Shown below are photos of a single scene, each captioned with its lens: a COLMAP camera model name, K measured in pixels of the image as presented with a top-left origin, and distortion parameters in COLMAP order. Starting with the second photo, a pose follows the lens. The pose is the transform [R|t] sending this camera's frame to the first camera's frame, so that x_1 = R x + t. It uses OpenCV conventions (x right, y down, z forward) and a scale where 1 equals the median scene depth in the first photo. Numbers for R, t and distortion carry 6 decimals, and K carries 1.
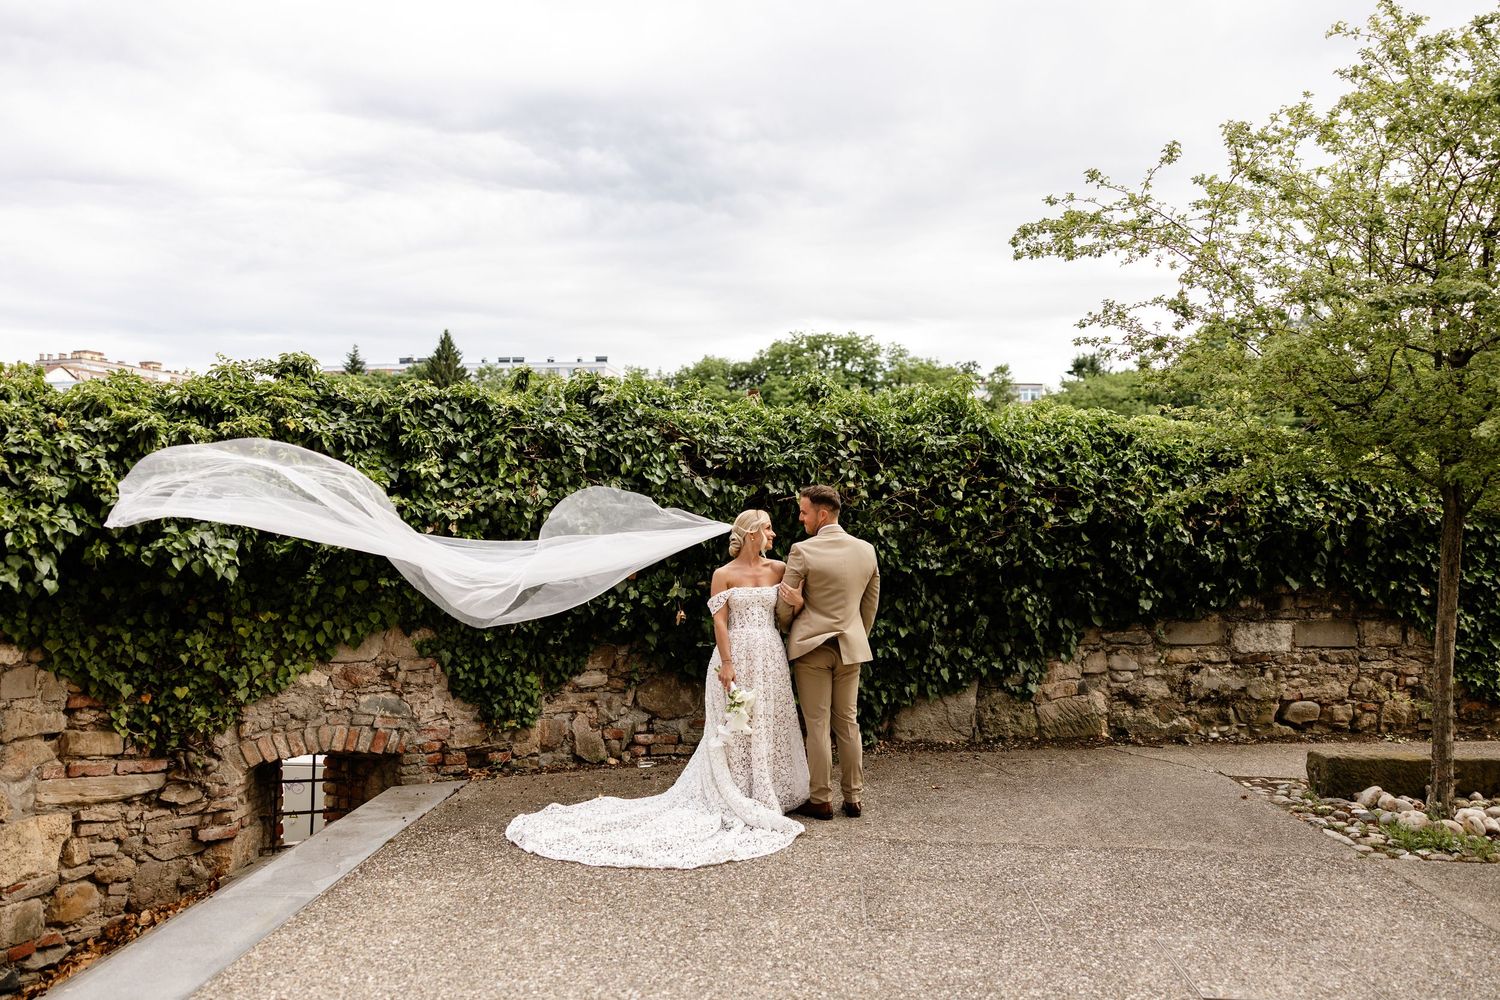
lens RADIAL K [[1206.8, 0, 750.0], [0, 1206.8, 500.0], [0, 0, 1]] dist [-0.001541, 0.000082]
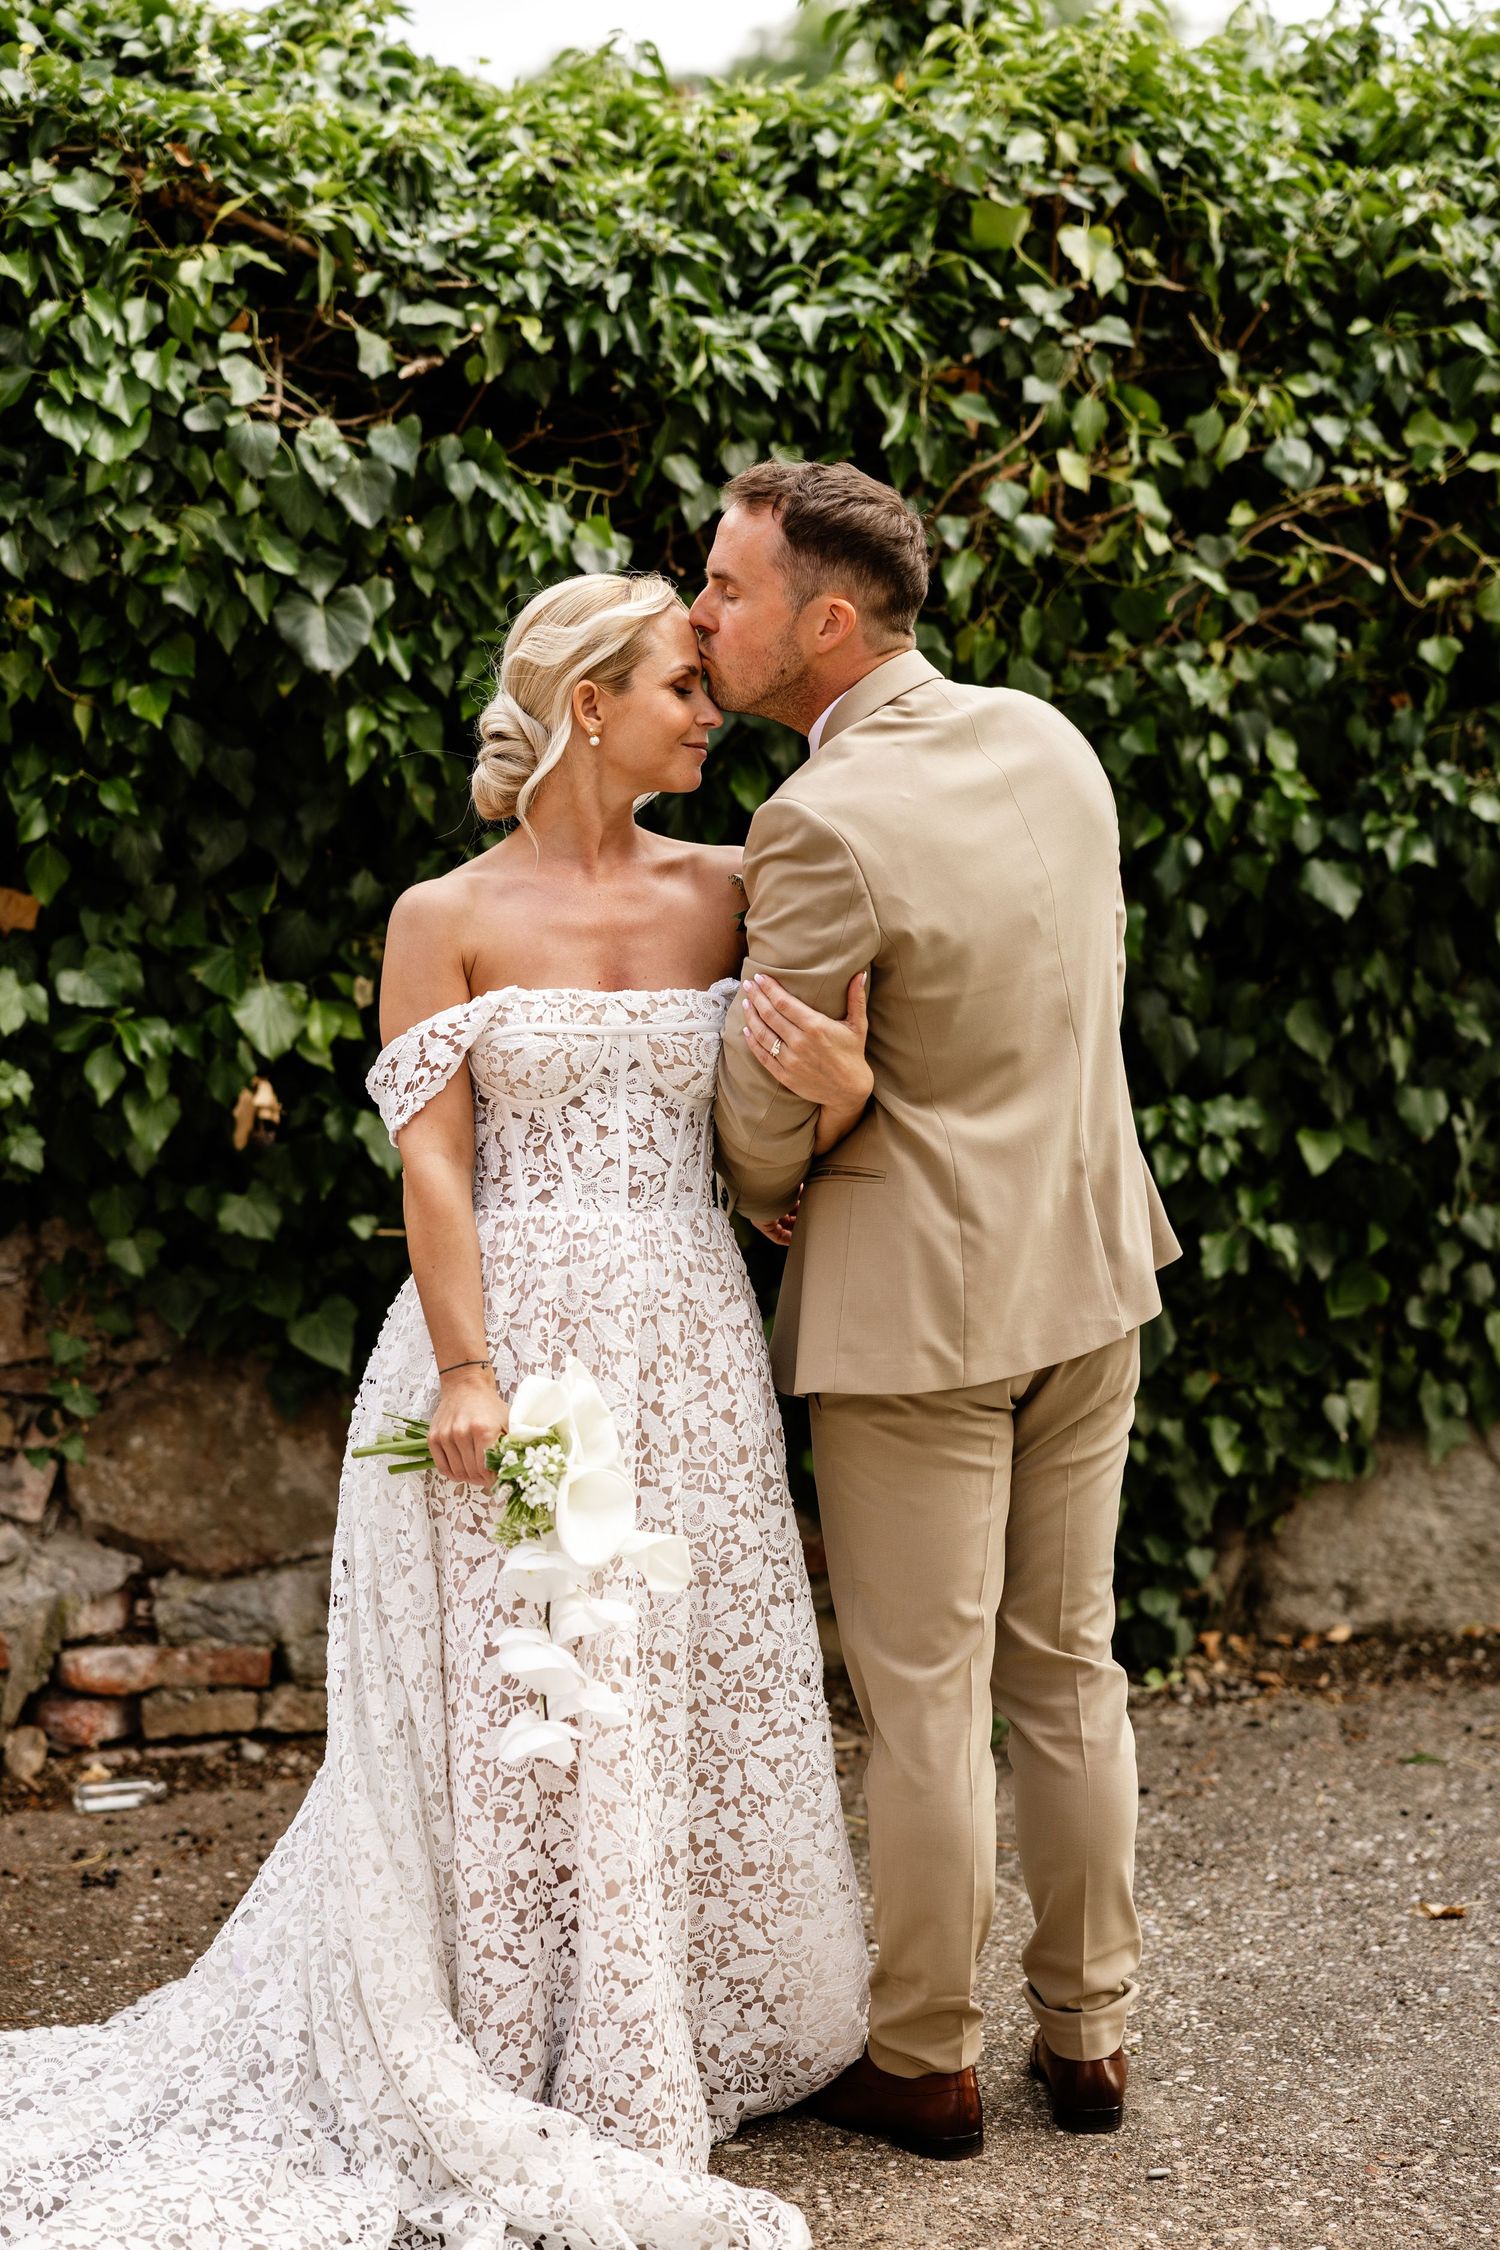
lens RADIAL K [[4508.7, 0, 750.0], [0, 4508.7, 1125.0], [0, 0, 1]] dist [0.096162, 0.096578]
pose [[0.999864, -0.008093, 0.014384, 0.014787], [0.006218, 0.992019, 0.125937, 0.002574], [-0.015288, -0.125830, 0.991934, 0.218205]]
